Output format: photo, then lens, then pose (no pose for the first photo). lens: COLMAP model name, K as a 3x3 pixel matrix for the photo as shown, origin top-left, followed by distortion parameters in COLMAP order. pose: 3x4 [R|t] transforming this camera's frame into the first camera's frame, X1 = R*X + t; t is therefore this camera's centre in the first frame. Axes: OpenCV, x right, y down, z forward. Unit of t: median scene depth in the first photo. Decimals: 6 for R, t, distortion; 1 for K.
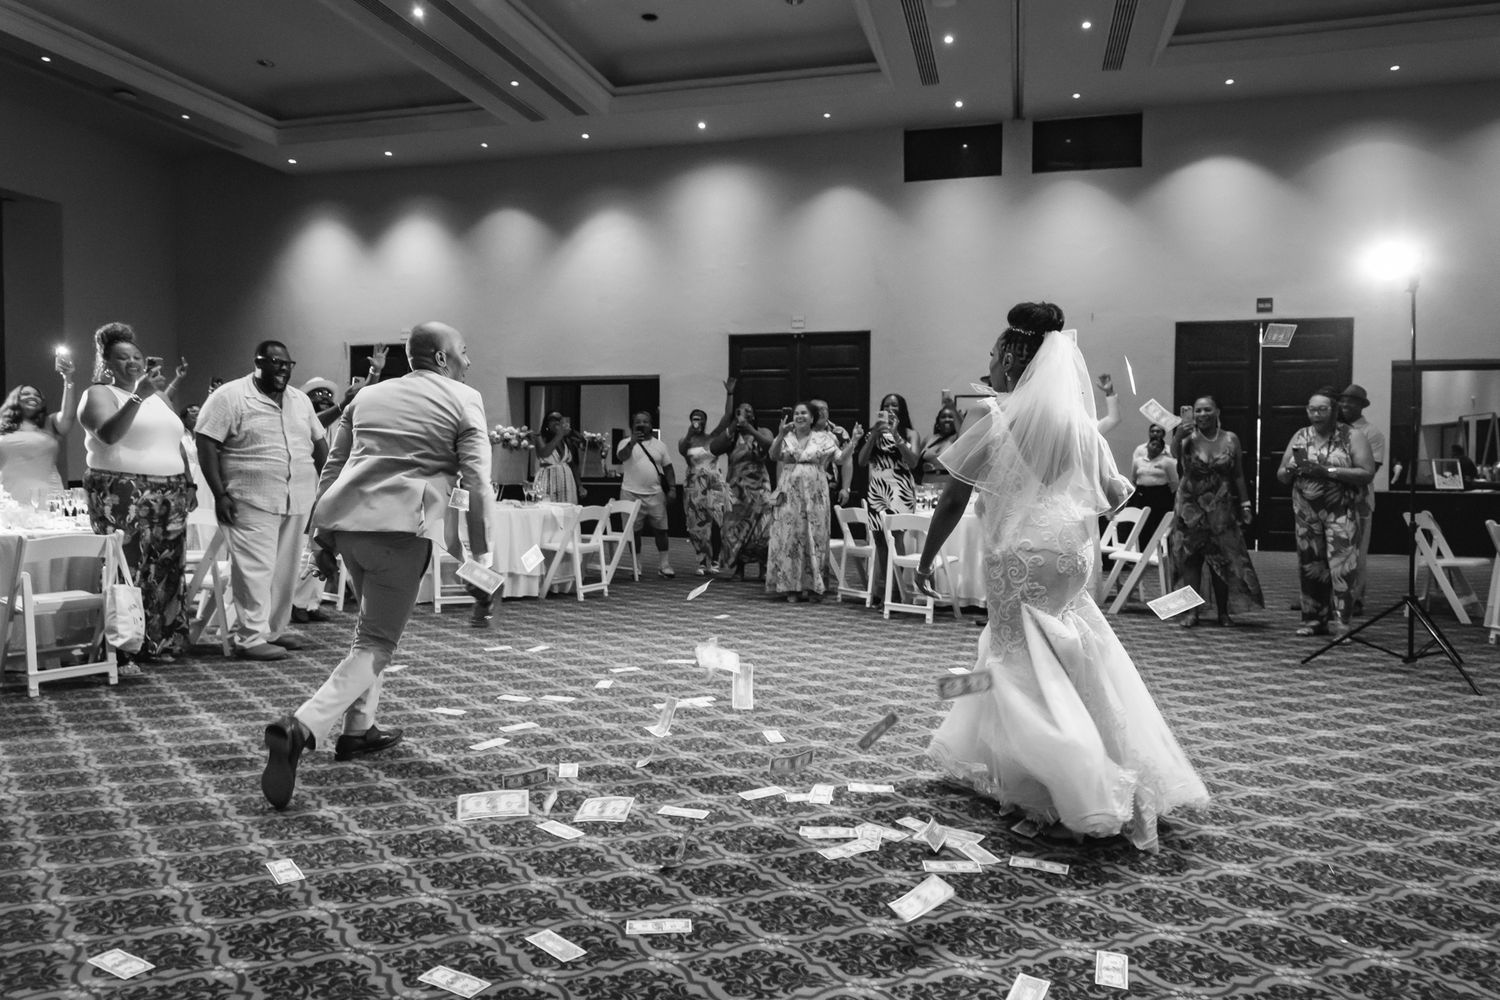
lens RADIAL K [[997.3, 0, 750.0], [0, 997.3, 500.0], [0, 0, 1]] dist [-0.001792, -0.001640]
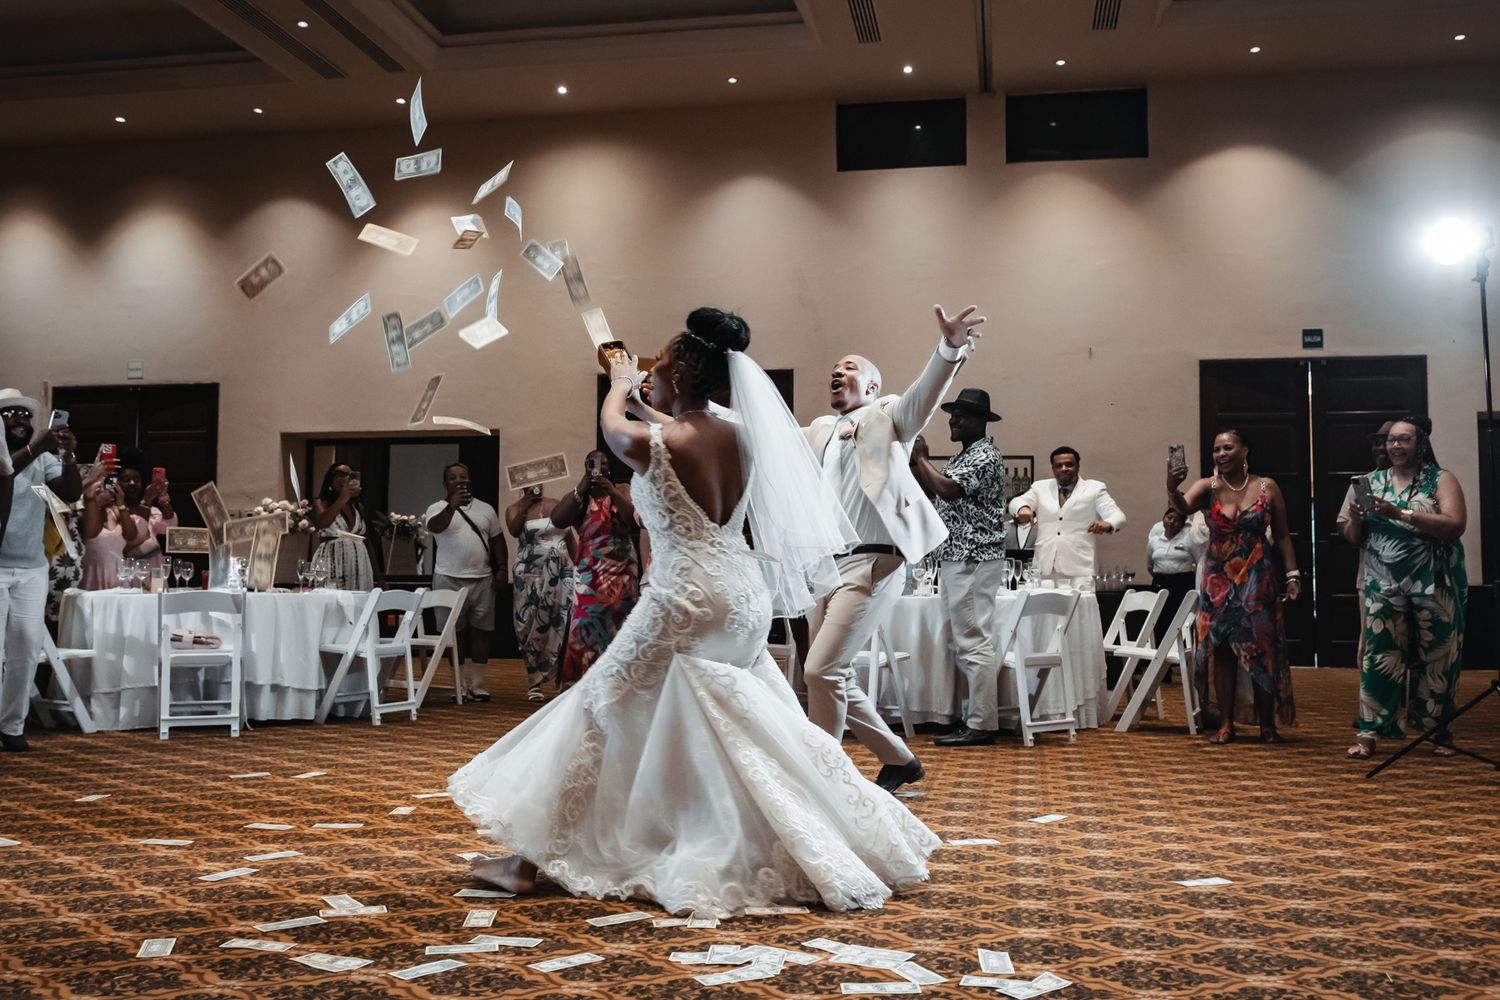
lens RADIAL K [[1406.9, 0, 746.1], [0, 1406.9, 494.7], [0, 0, 1]] dist [-0.017019, 0.013417]
pose [[0.996794, 0.003630, 0.079925, 0.010490], [0.004312, 0.995081, -0.098969, 0.048289], [-0.079892, 0.098996, 0.991876, -0.010607]]
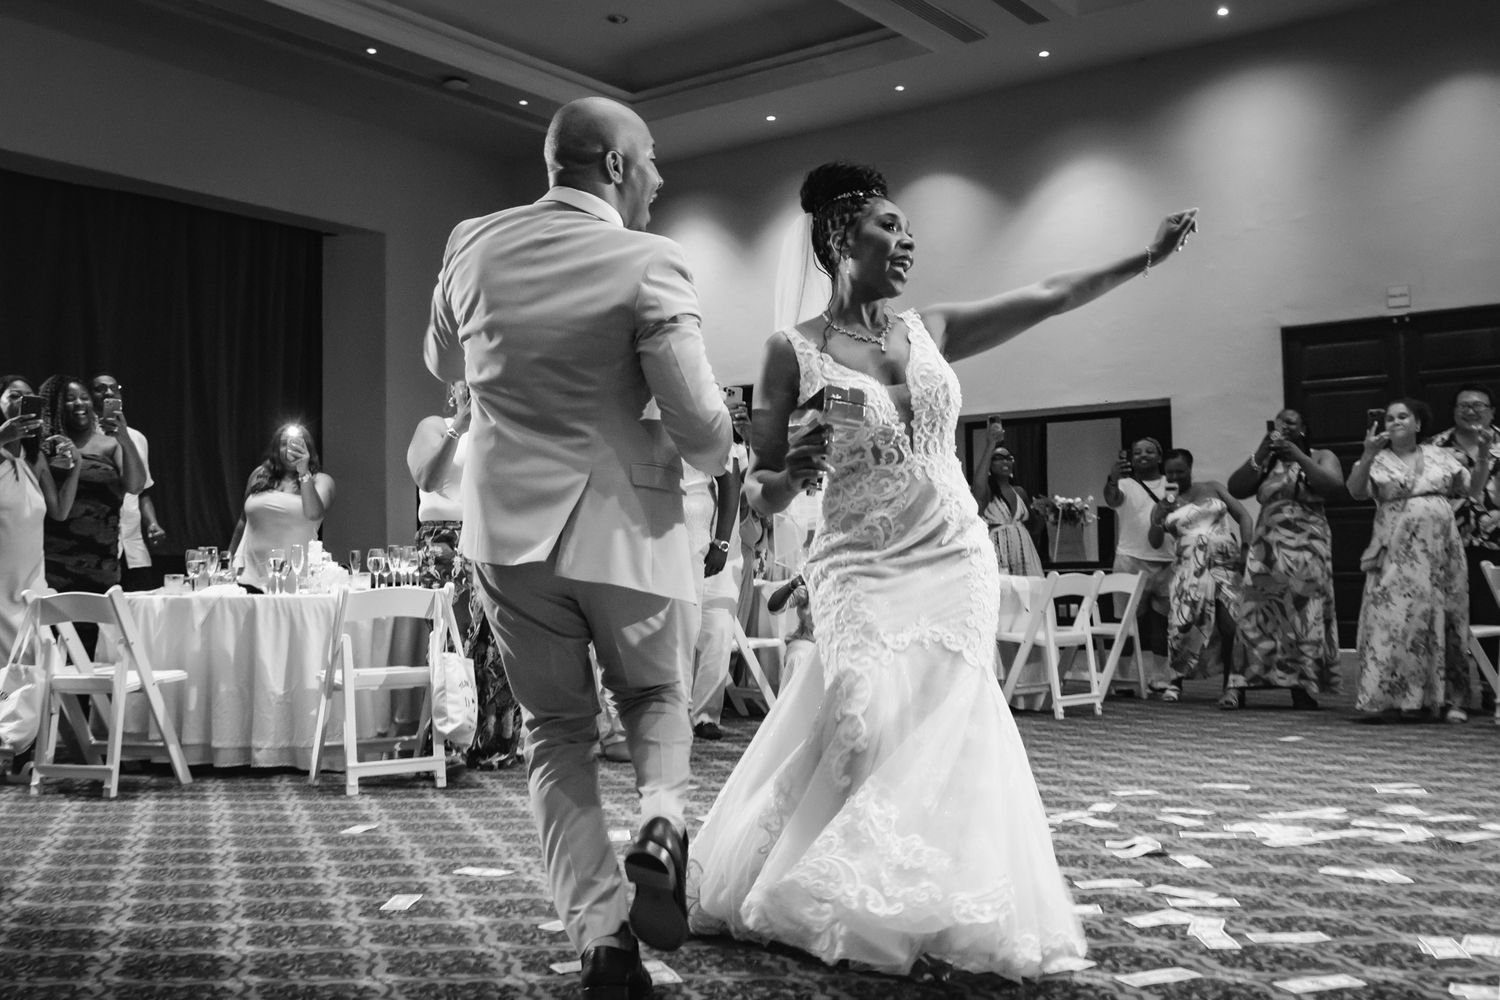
lens RADIAL K [[1513.3, 0, 748.5], [0, 1513.3, 490.2], [0, 0, 1]] dist [-0.016190, 0.011784]
pose [[0.934081, -0.043004, -0.354463, -0.004199], [0.009819, 0.995439, -0.094894, 0.054683], [0.356927, 0.085158, 0.930242, -0.001572]]
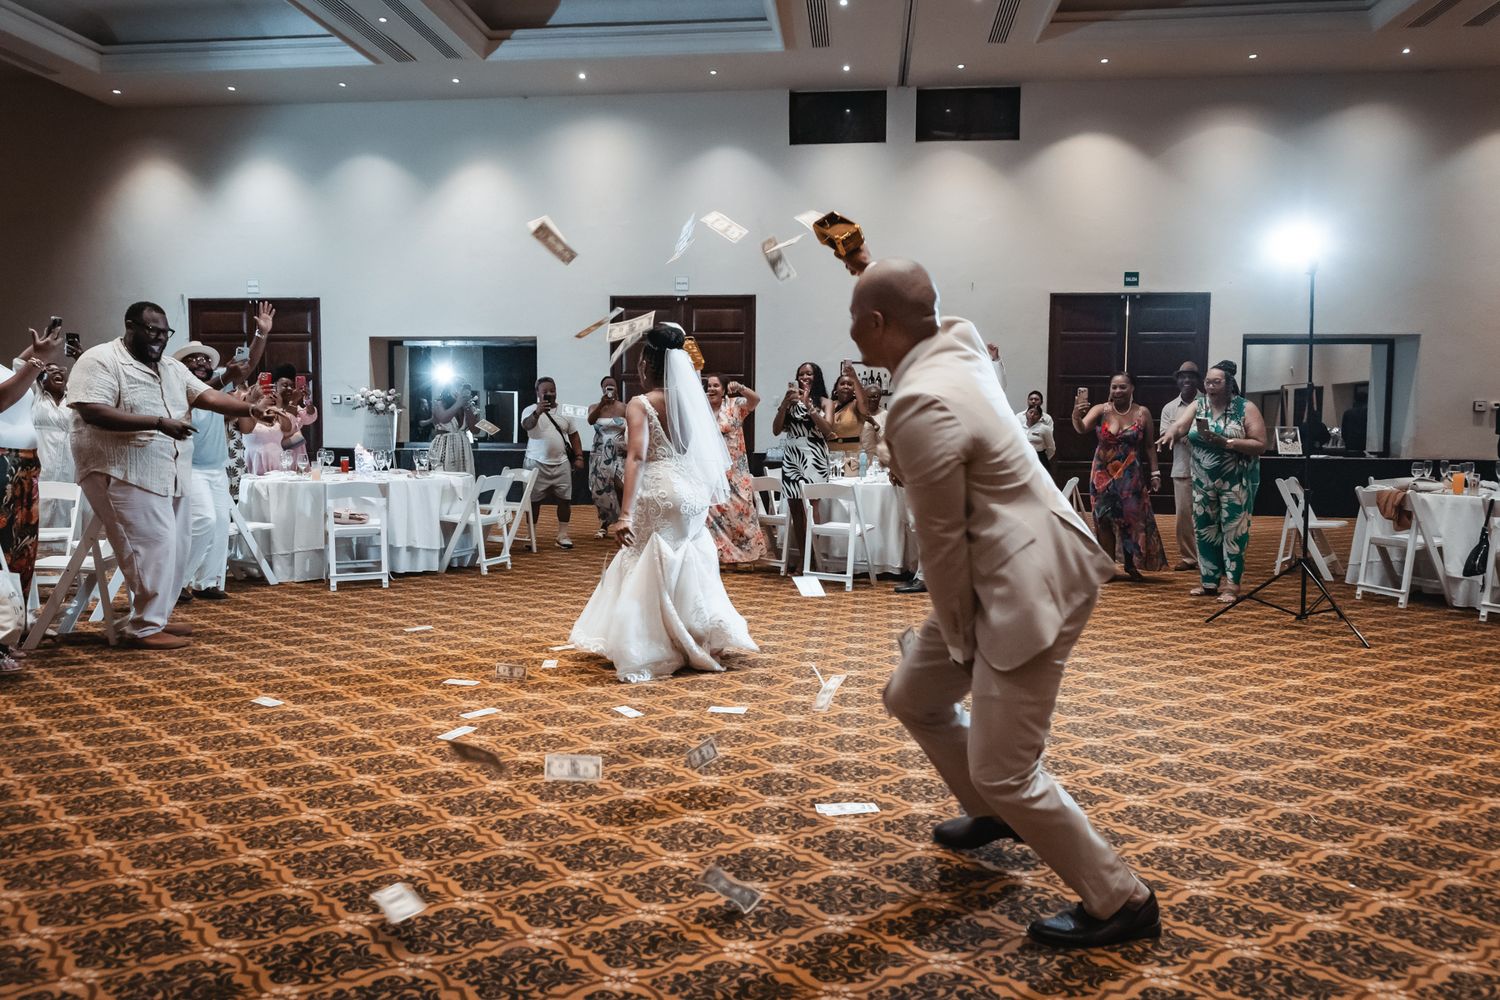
lens RADIAL K [[1009.3, 0, 750.4], [0, 1009.3, 495.5], [0, 0, 1]] dist [-0.000988, -0.004262]
pose [[0.988892, -0.007677, 0.148436, -0.074941], [0.002904, 0.999473, 0.032345, -0.006773], [-0.148606, -0.031554, 0.988393, 0.009368]]
